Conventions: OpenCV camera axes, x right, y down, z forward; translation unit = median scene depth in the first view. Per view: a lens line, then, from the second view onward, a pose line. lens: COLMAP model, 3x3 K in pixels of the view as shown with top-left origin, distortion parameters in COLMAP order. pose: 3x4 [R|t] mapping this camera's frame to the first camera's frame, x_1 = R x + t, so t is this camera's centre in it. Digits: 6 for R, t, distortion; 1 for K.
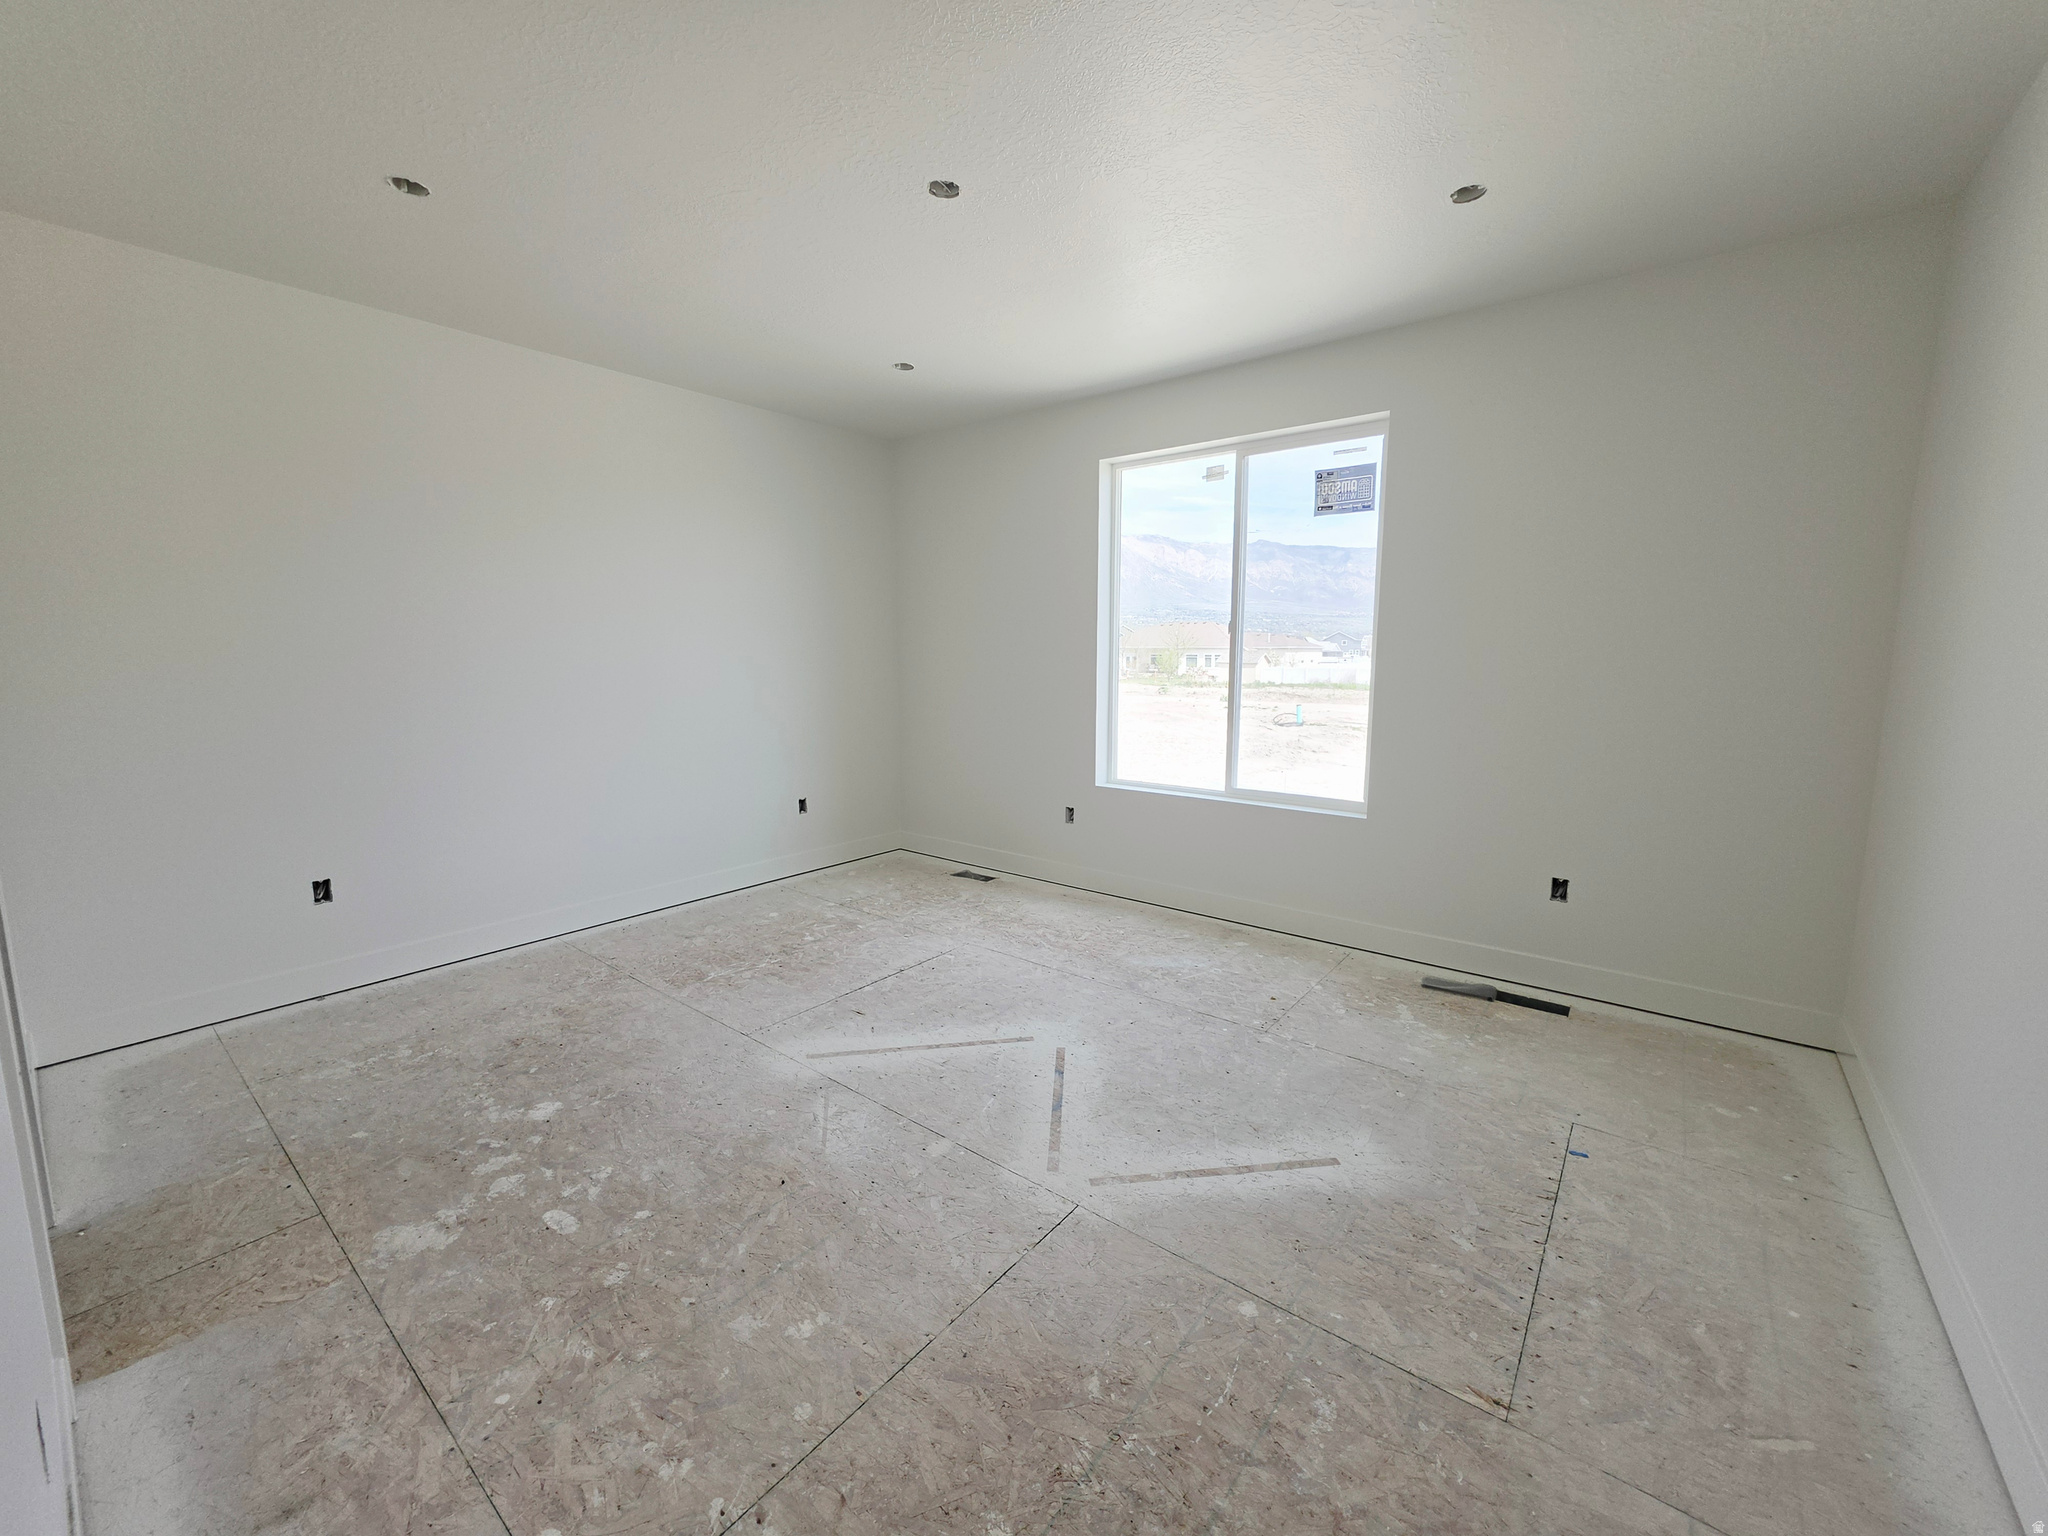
lens RADIAL K [[816.0, 0, 1020.8], [0, 816.0, 762.7], [0, 0, 1]] dist [-0.002938, -0.000123]
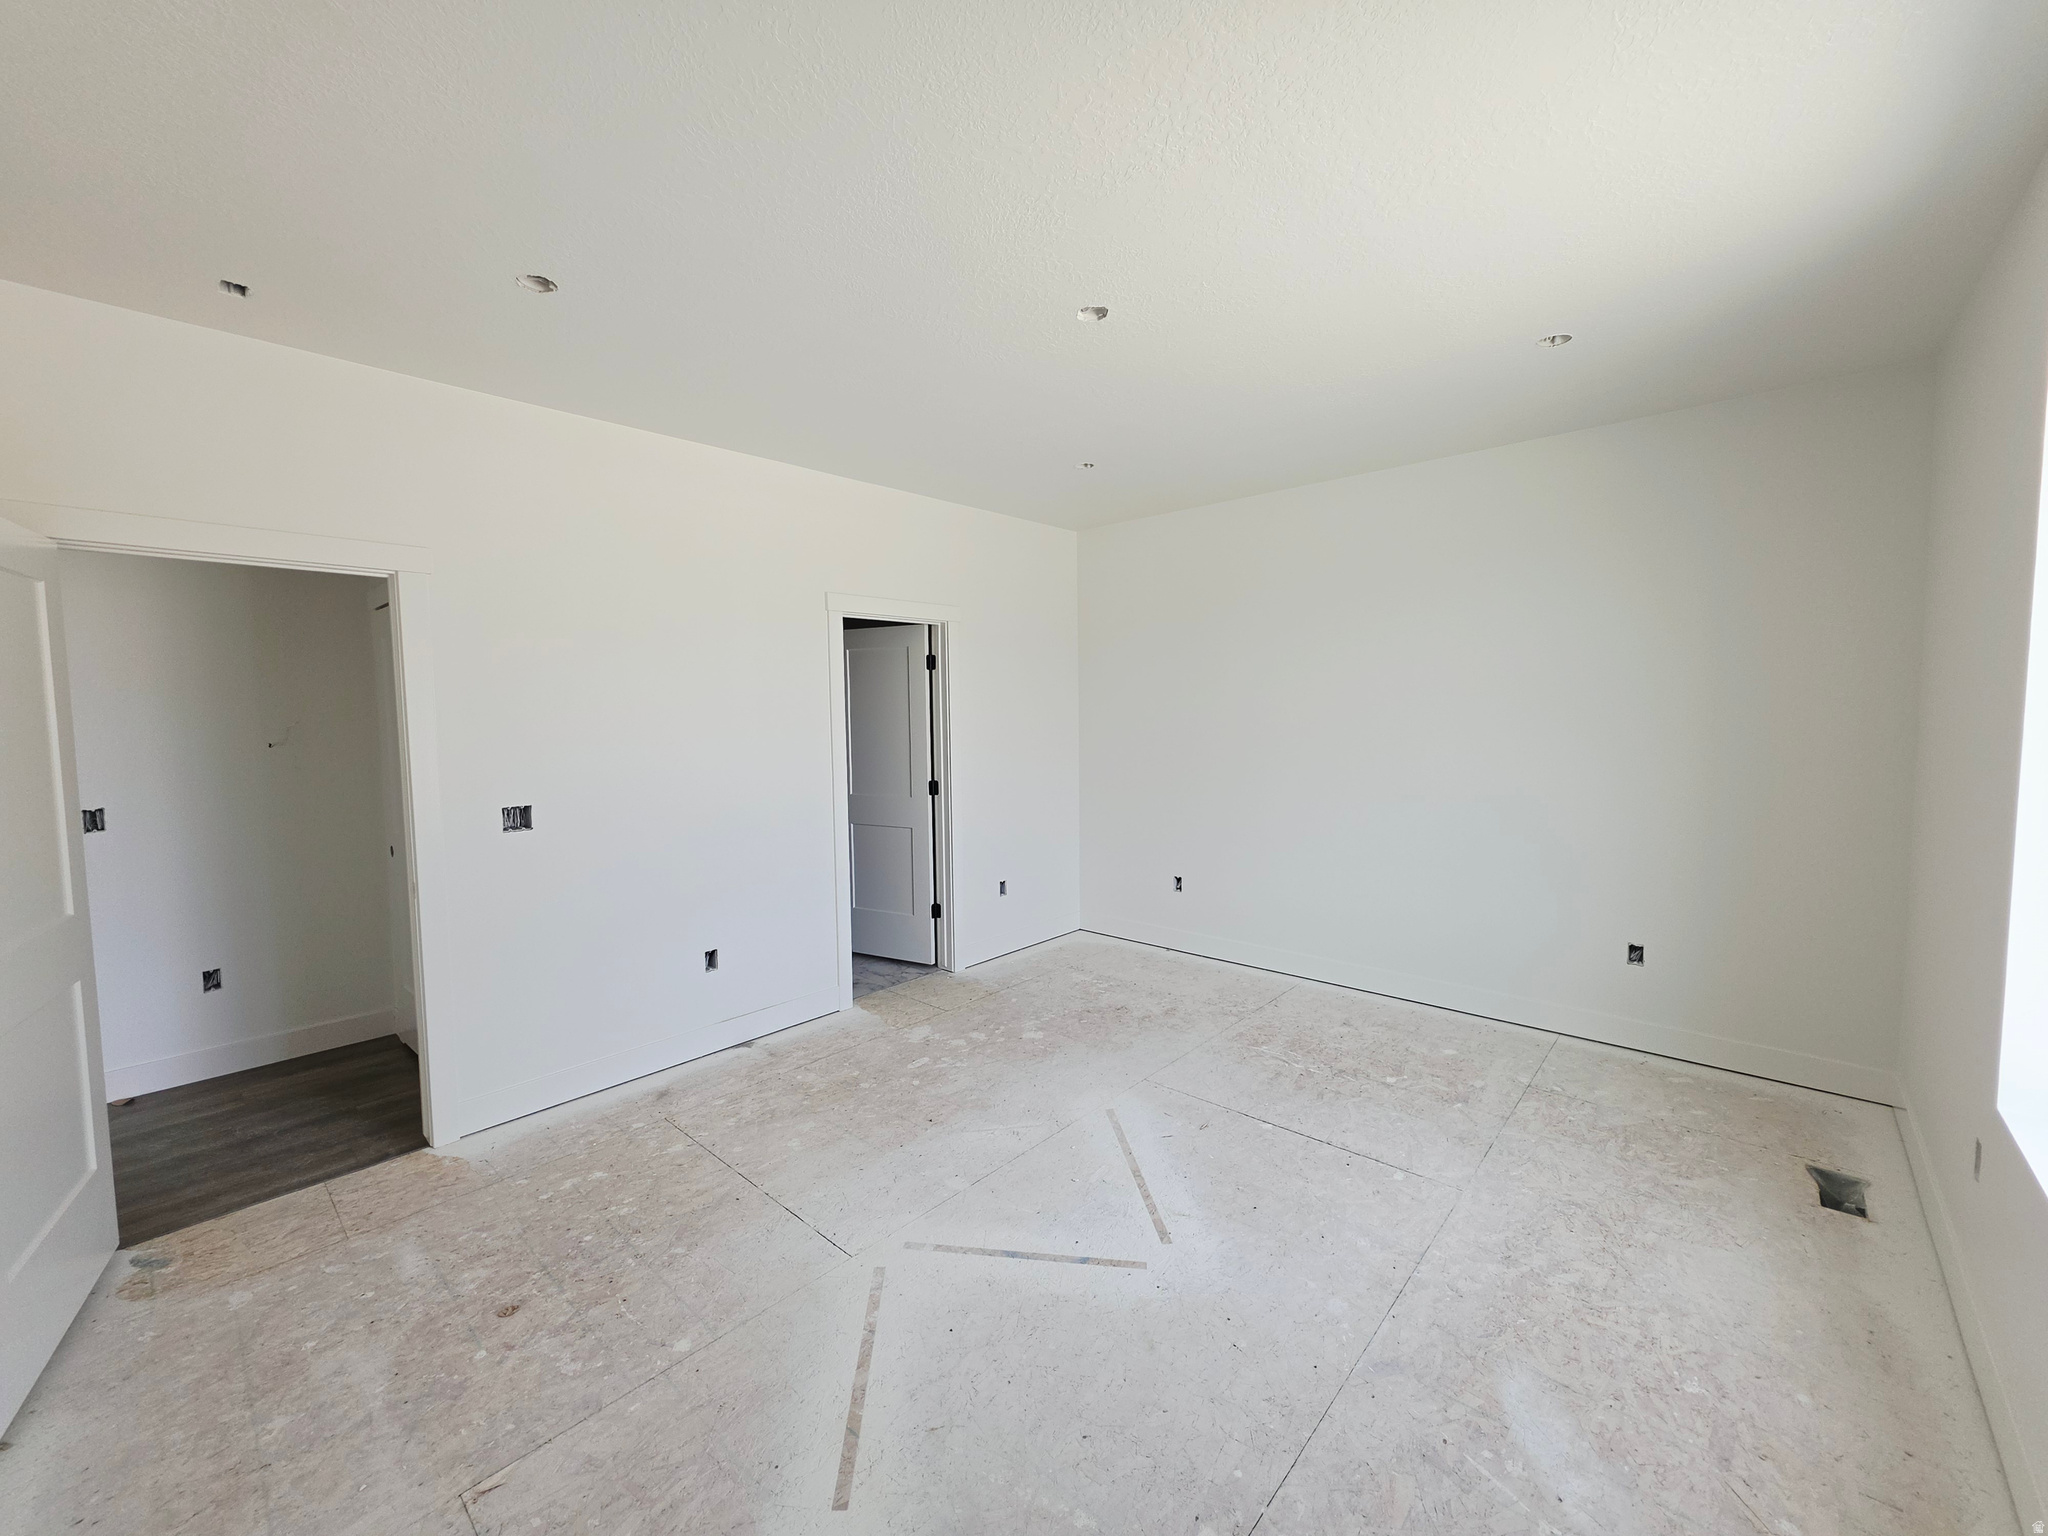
lens RADIAL K [[816.0, 0, 1021.7], [0, 816.0, 766.4], [0, 0, 1]] dist [-0.002938, -0.000123]
pose [[-0.068200, 0.070191, -0.995199, 0.994796], [-0.122022, 0.989446, 0.078147, -0.213059], [0.990181, 0.126766, -0.058915, 1.074255]]
